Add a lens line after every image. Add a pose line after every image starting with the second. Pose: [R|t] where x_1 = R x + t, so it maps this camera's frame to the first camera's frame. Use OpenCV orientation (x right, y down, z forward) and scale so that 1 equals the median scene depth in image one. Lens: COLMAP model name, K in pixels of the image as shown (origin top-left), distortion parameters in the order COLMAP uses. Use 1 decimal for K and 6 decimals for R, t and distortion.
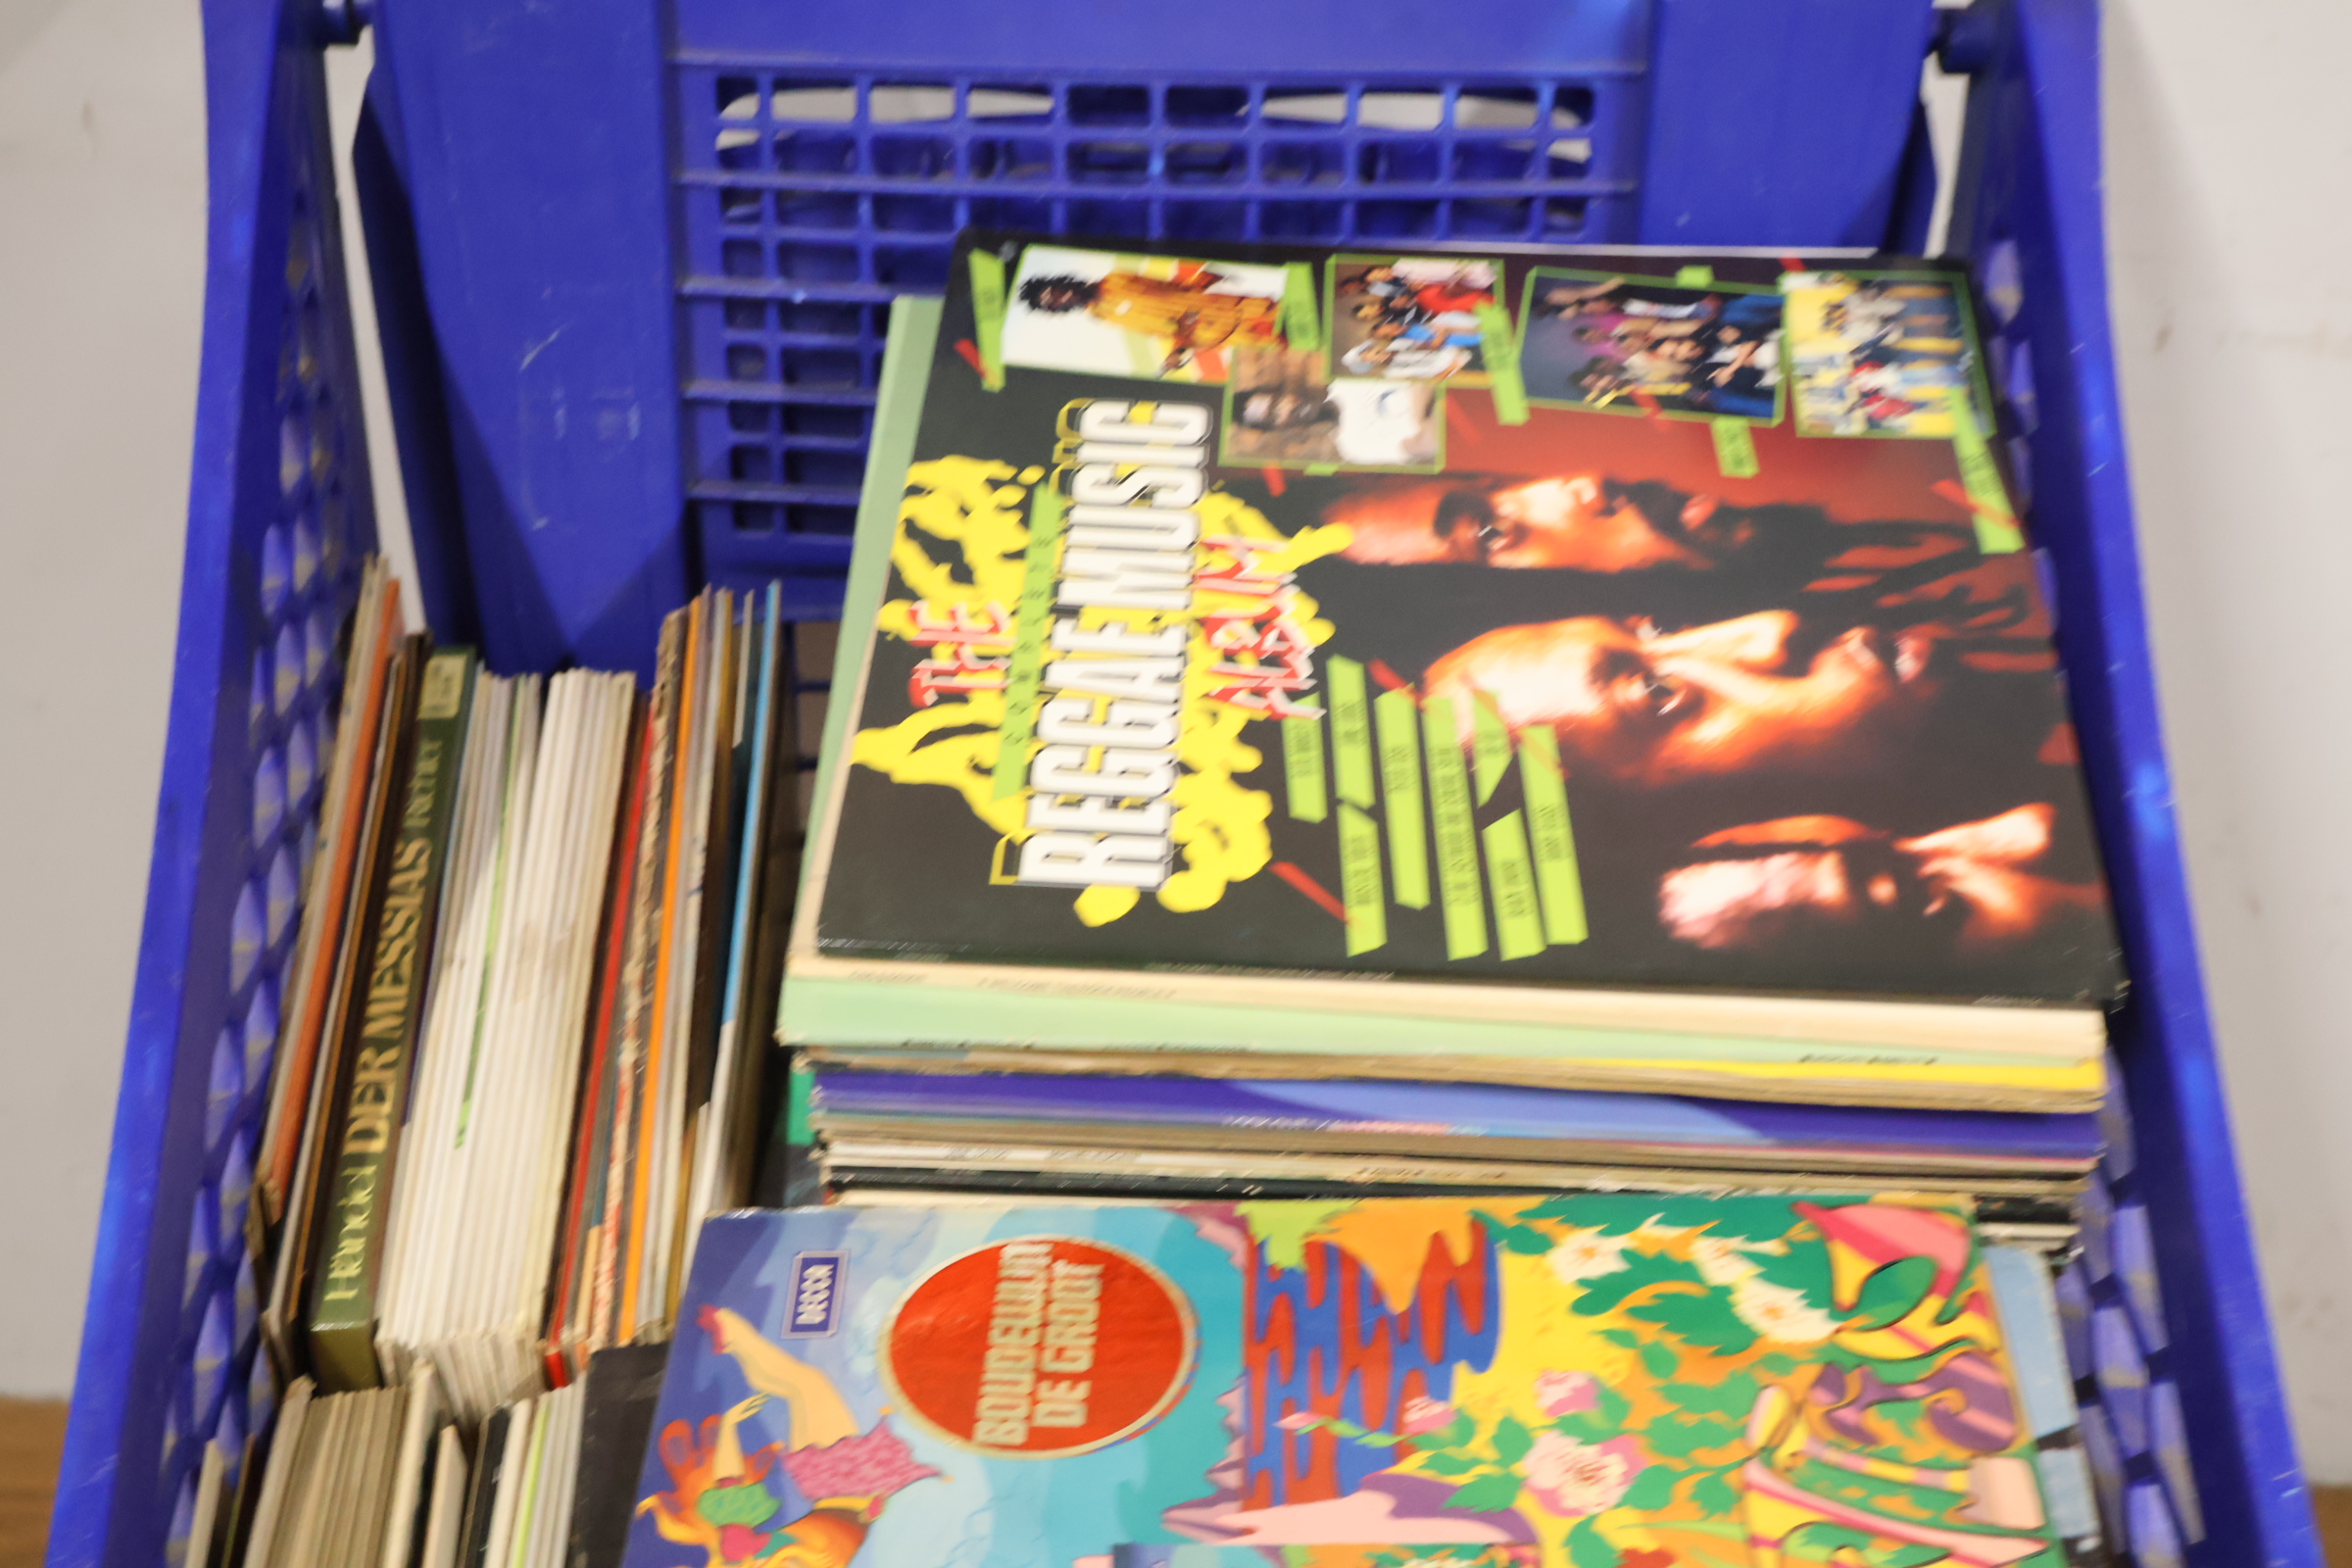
lens RADIAL K [[3312.4, 0, 1176.0], [0, 3312.4, 784.0], [0, 0, 1]] dist [0.000994, 0.004983]
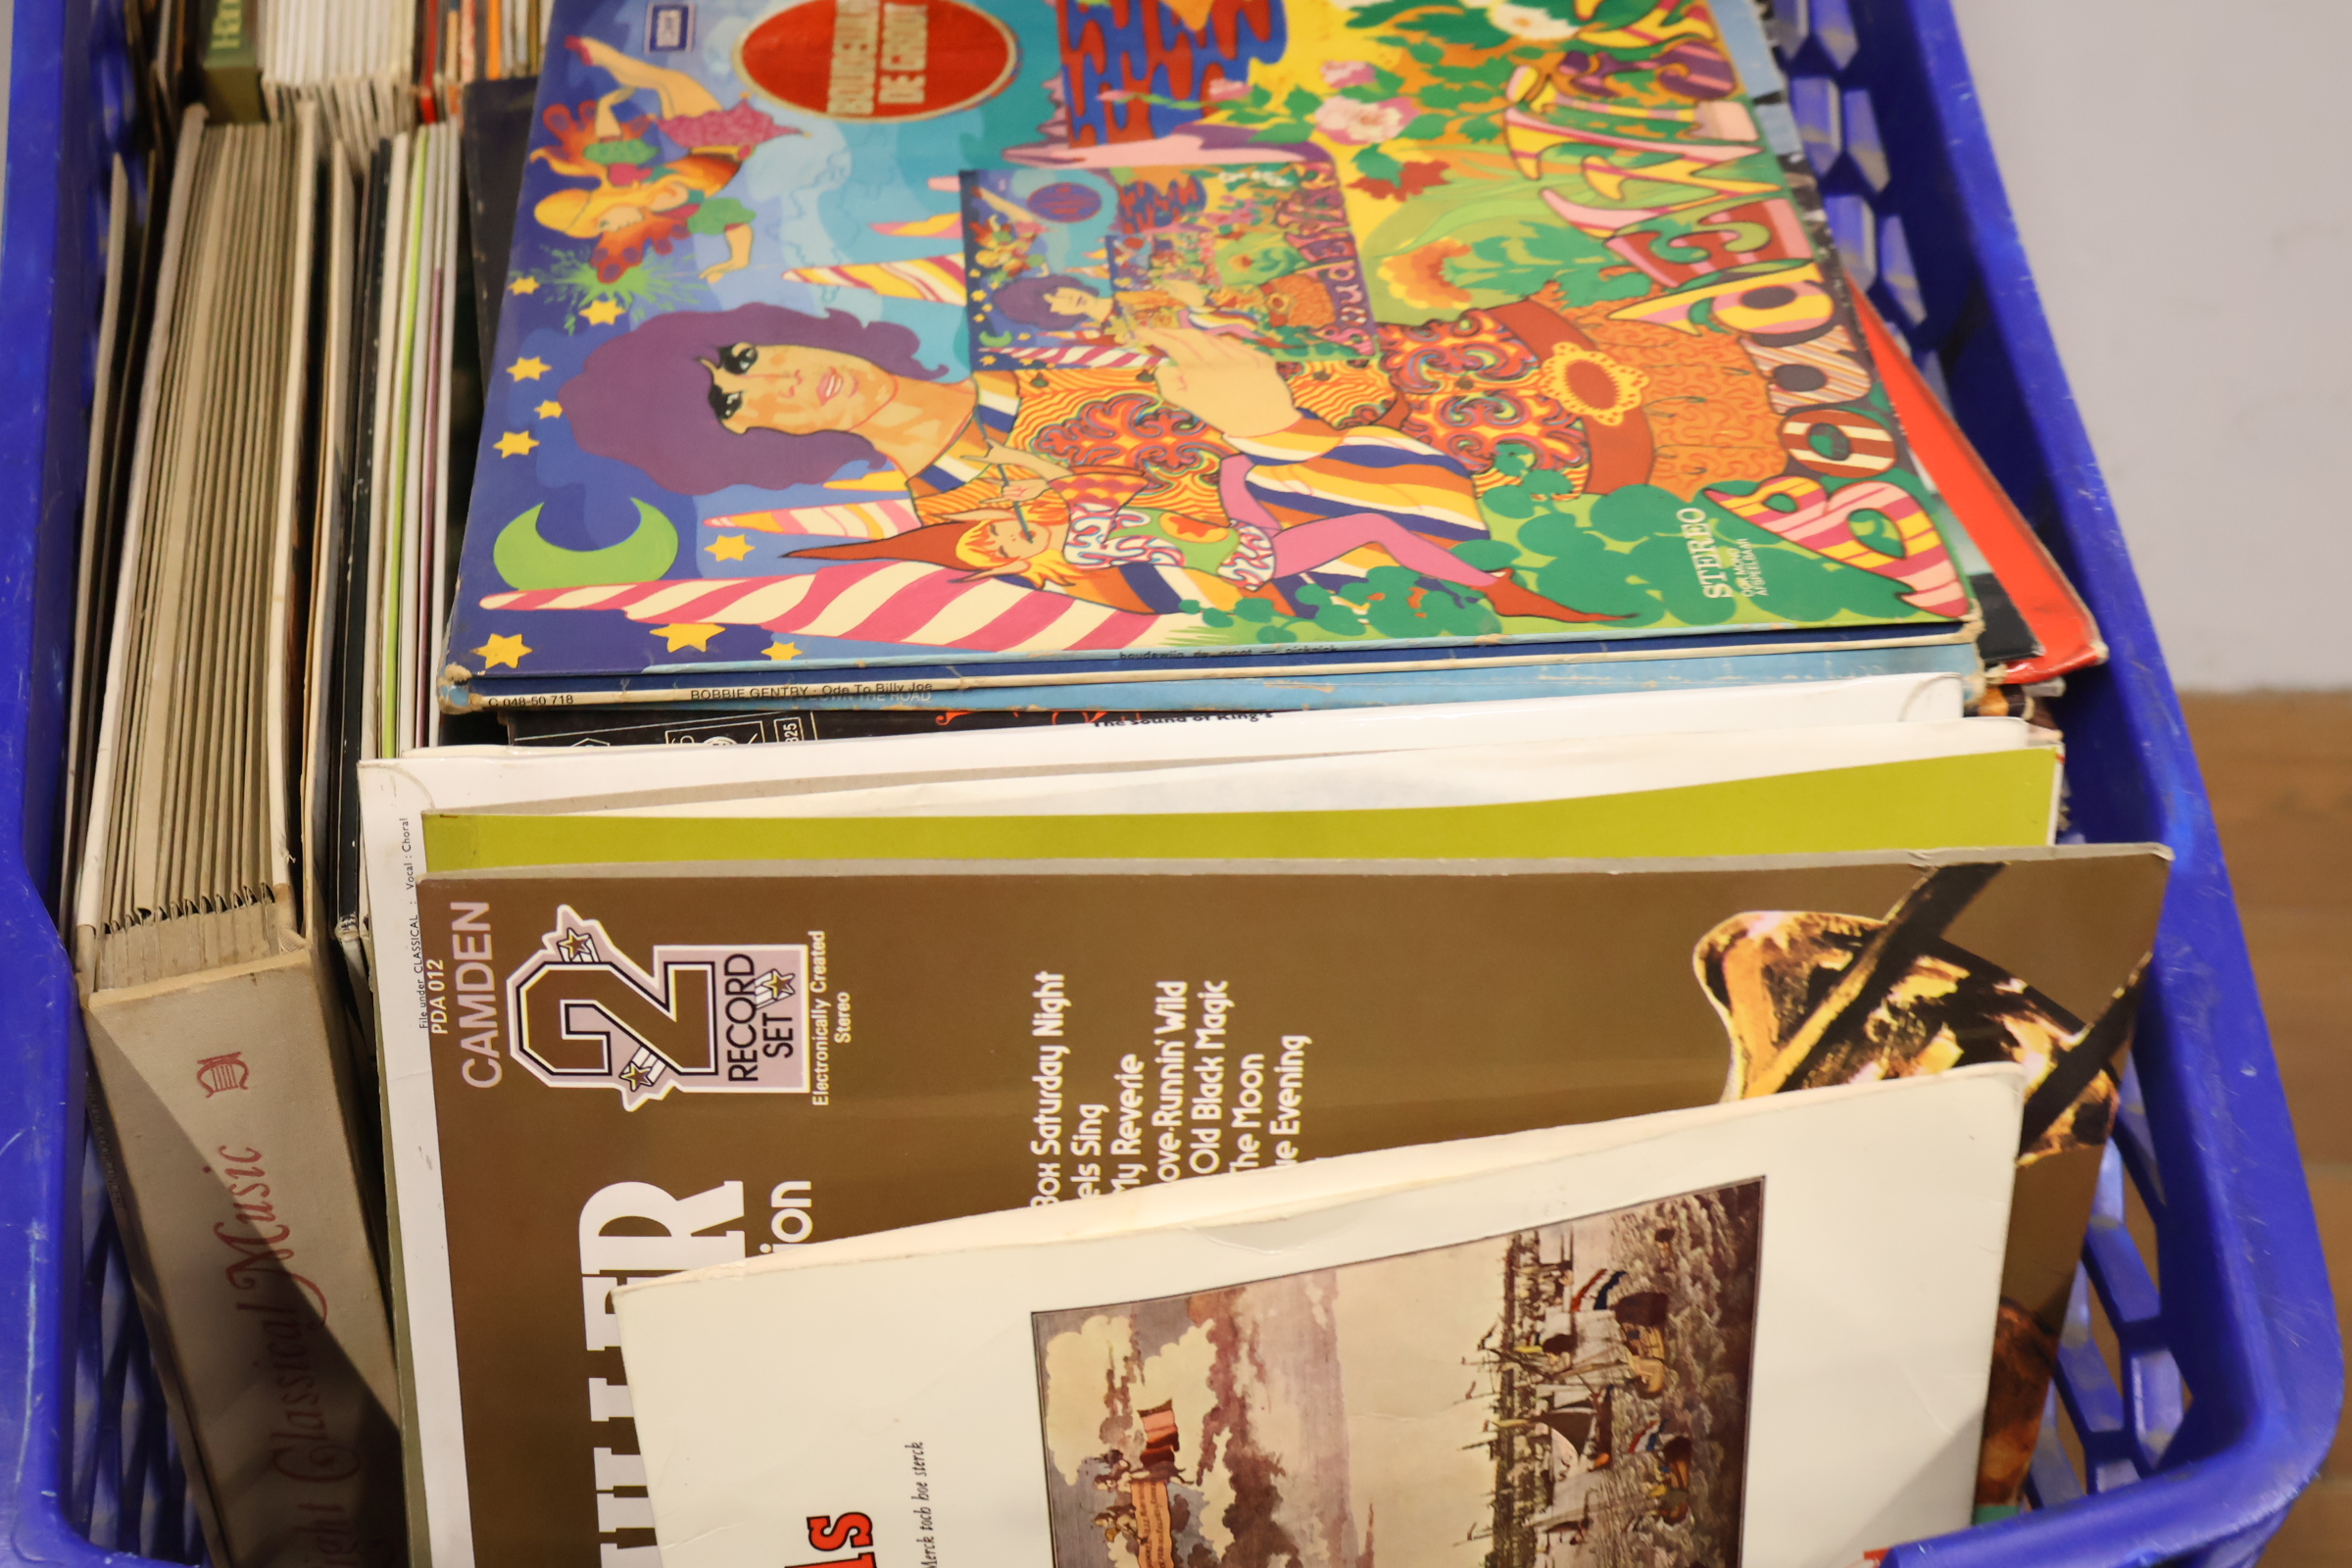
lens RADIAL K [[3239.4, 0, 1176.0], [0, 3239.4, 784.0], [0, 0, 1]] dist [0.026276, -0.042486]
pose [[0.993769, -0.025178, 0.108576, -0.064447], [0.013337, 0.994015, 0.108428, 0.288124], [-0.110656, -0.106304, 0.988157, -0.116570]]
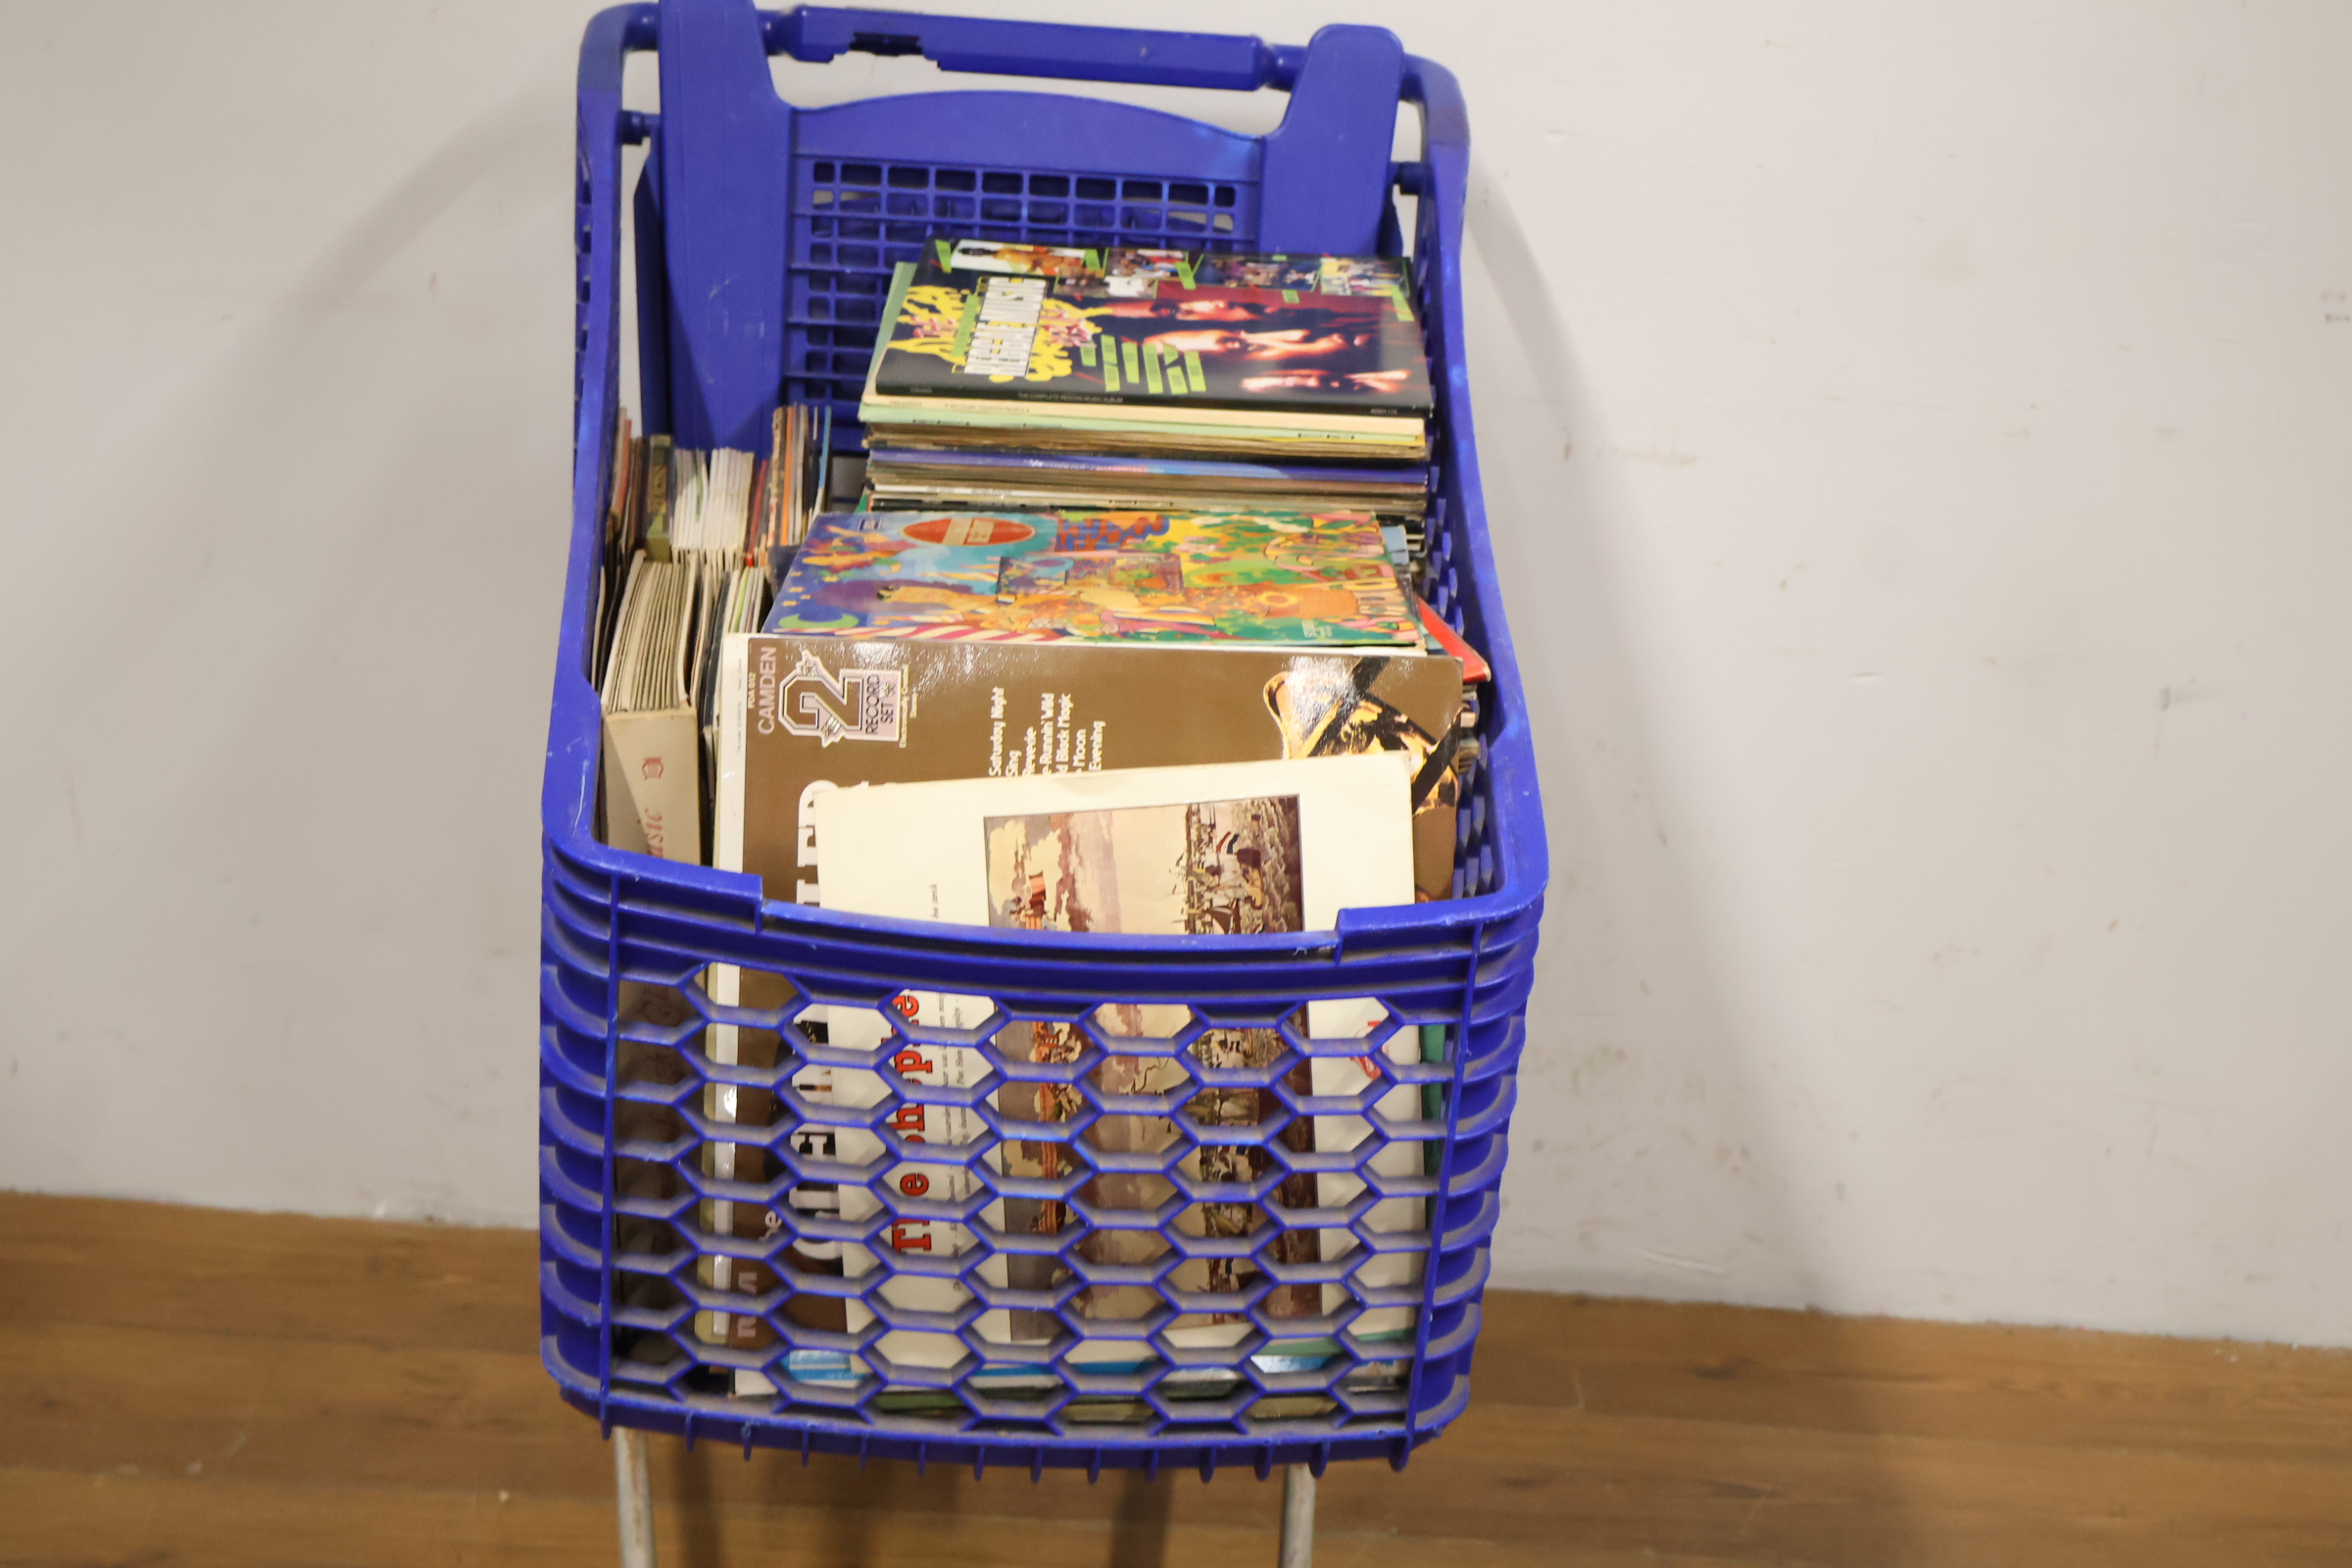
lens RADIAL K [[3239.4, 0, 1176.0], [0, 3239.4, 784.0], [0, 0, 1]] dist [0.026276, -0.042486]
pose [[0.998246, 0.027759, 0.052285, -0.009527], [-0.010917, 0.954417, -0.298276, 0.983269], [-0.058182, 0.297182, 0.953047, -1.082707]]
